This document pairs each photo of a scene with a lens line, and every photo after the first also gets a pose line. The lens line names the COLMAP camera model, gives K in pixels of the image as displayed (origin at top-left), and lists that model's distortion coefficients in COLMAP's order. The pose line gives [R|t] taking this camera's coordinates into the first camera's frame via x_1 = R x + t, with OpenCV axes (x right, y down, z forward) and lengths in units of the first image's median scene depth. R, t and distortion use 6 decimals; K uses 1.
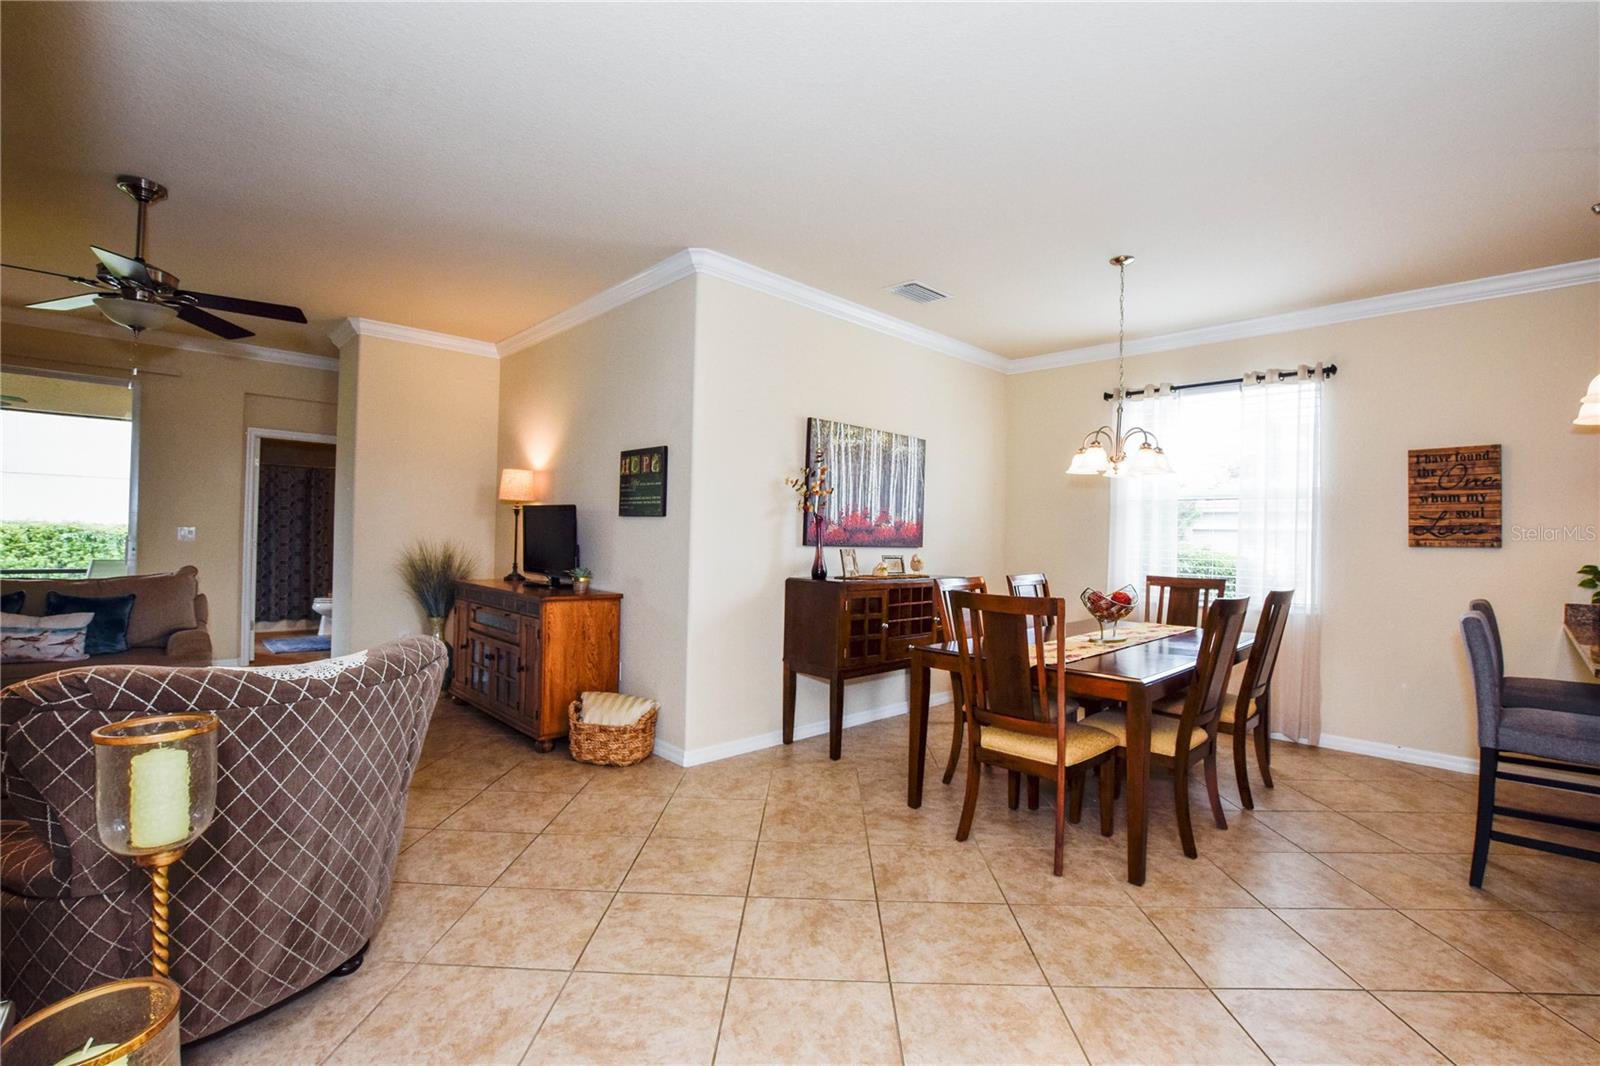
lens RADIAL K [[709.0, 0, 814.7], [0, 709.0, 539.4], [0, 0, 1]] dist [-0.031623, 0.005510]
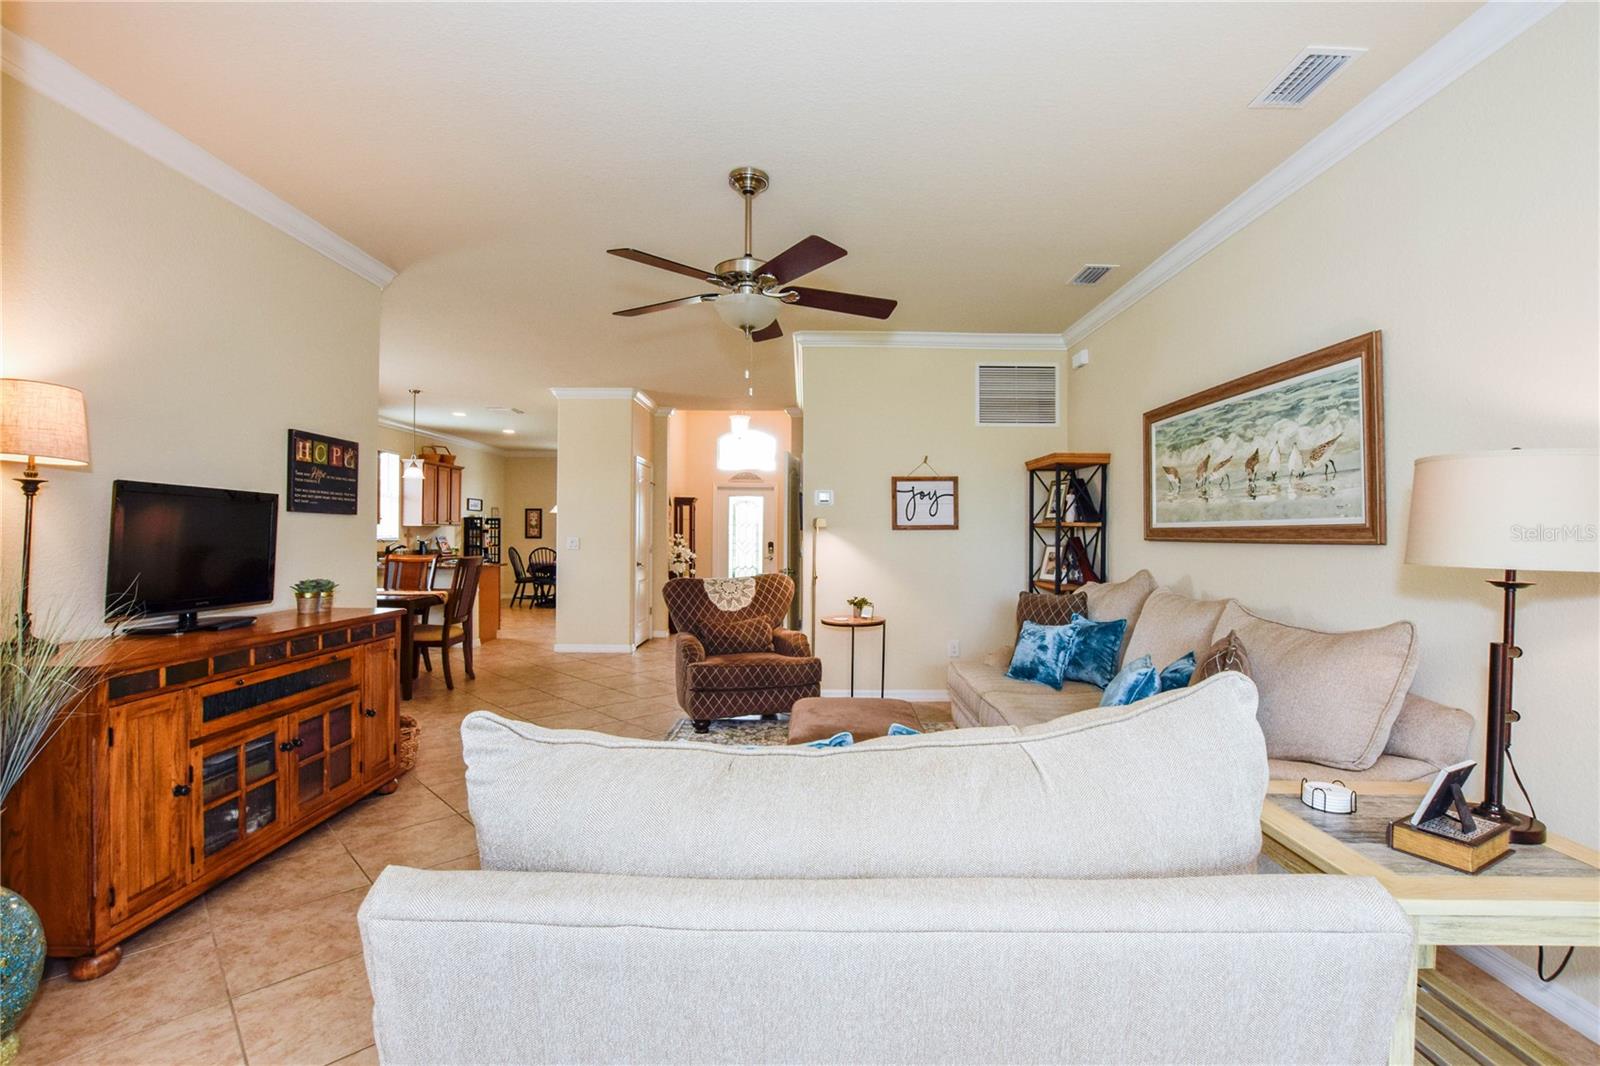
lens RADIAL K [[709.0, 0, 807.9], [0, 709.0, 536.3], [0, 0, 1]] dist [-0.031623, 0.005510]
pose [[-0.720387, -0.031251, 0.692868, -1.264707], [-0.021724, 0.999511, 0.022495, -0.036733], [-0.693232, 0.001154, -0.720714, 1.200409]]
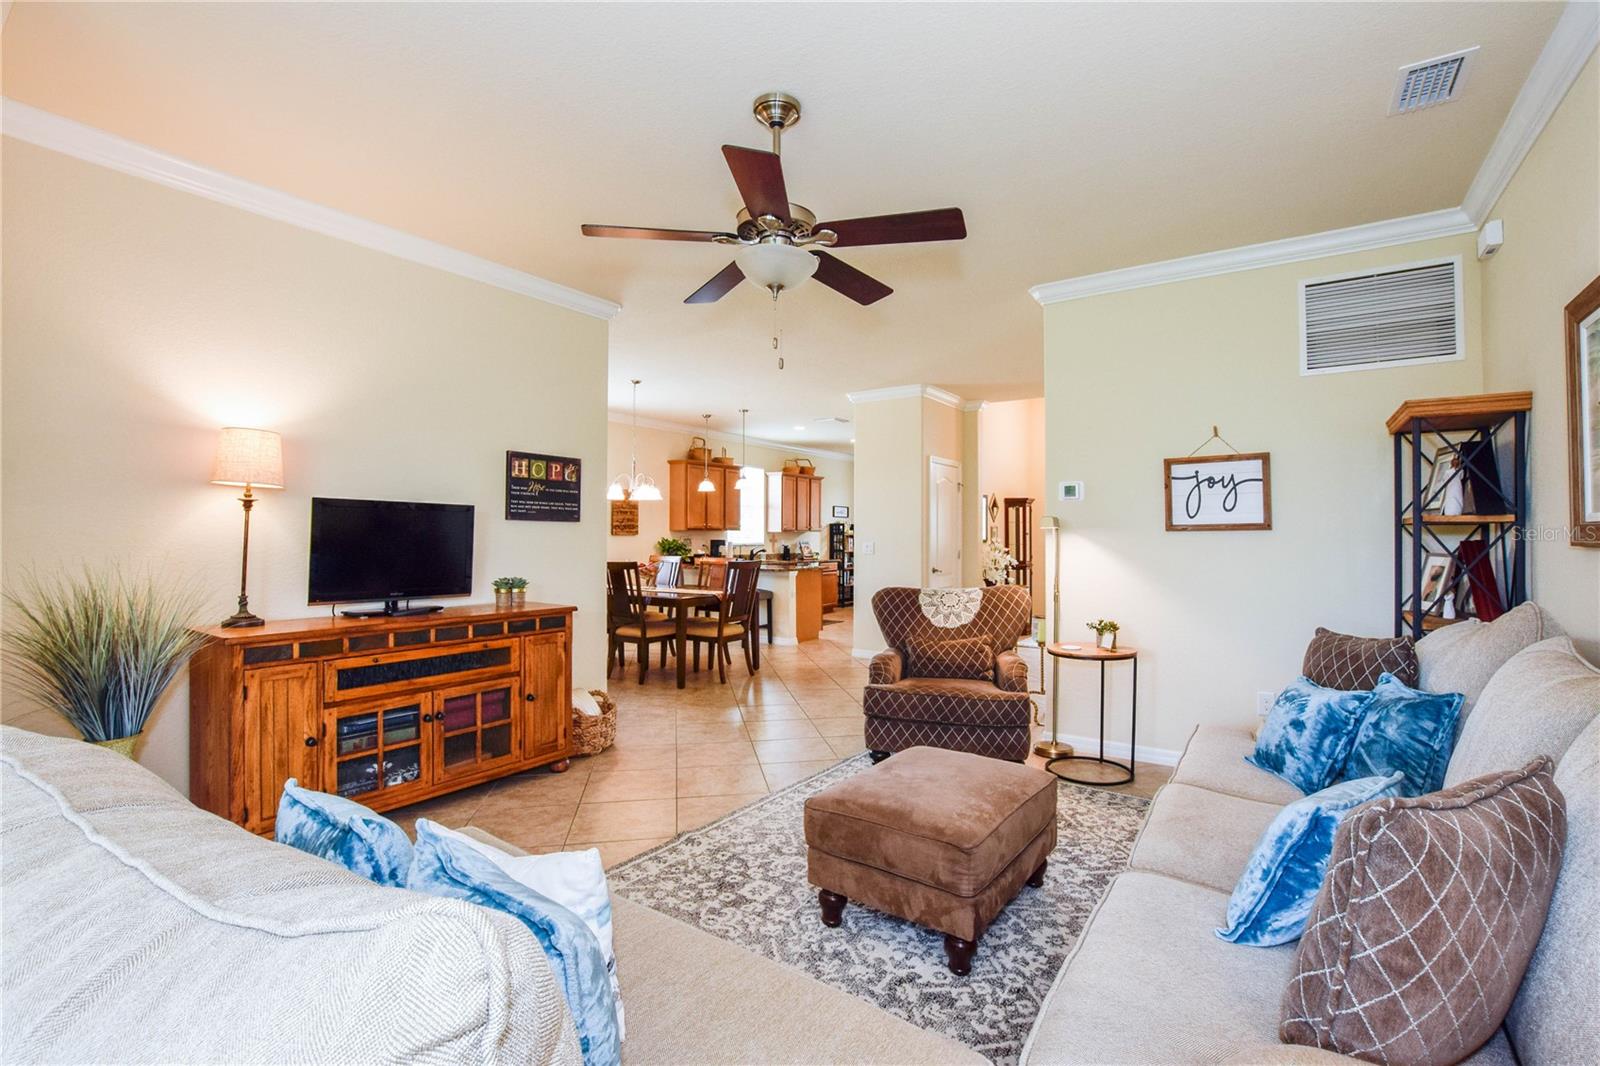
lens RADIAL K [[709.0, 0, 808.3], [0, 709.0, 533.8], [0, 0, 1]] dist [-0.031623, 0.005510]
pose [[-0.196565, -0.020257, 0.980282, -1.307101], [-0.004181, 0.999795, 0.019822, -0.035929], [-0.980482, -0.000202, -0.196609, 0.822140]]
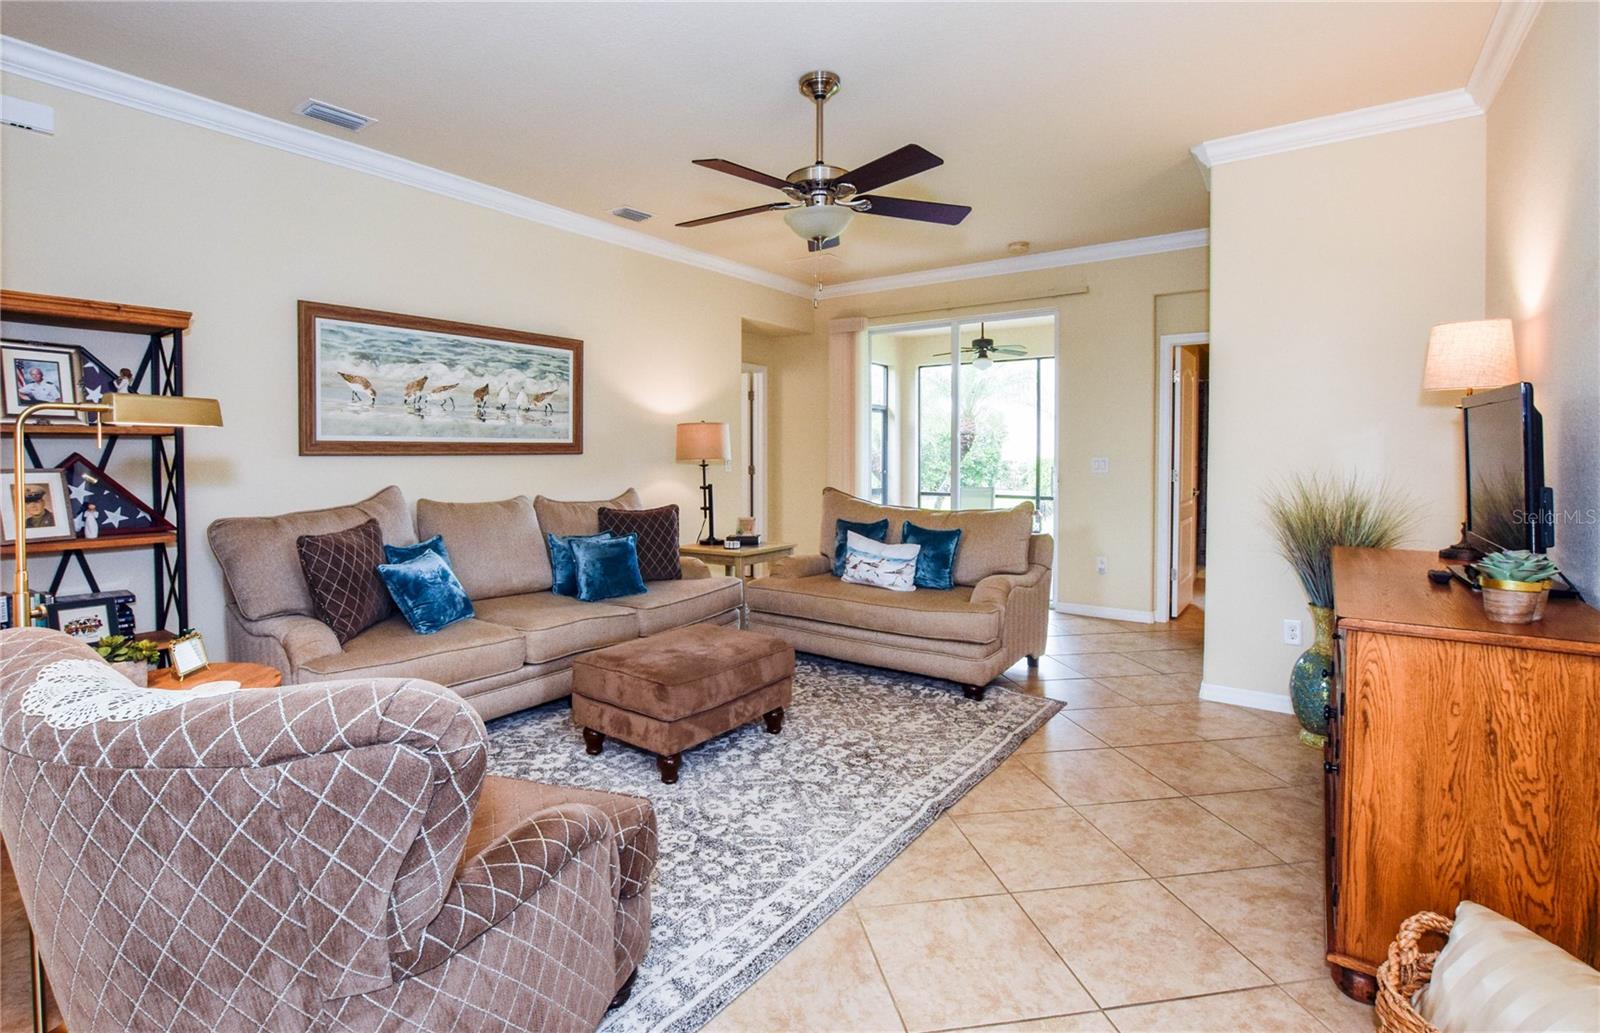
lens RADIAL K [[747.1, 0, 765.8], [0, 747.1, 472.5], [0, 0, 1]] dist [-0.020205, 0.001053]
pose [[0.153678, 0.003722, -0.988114, -0.015860], [0.000707, 0.999992, 0.003877, -0.002989], [0.988121, -0.001294, 0.153674, 0.569730]]
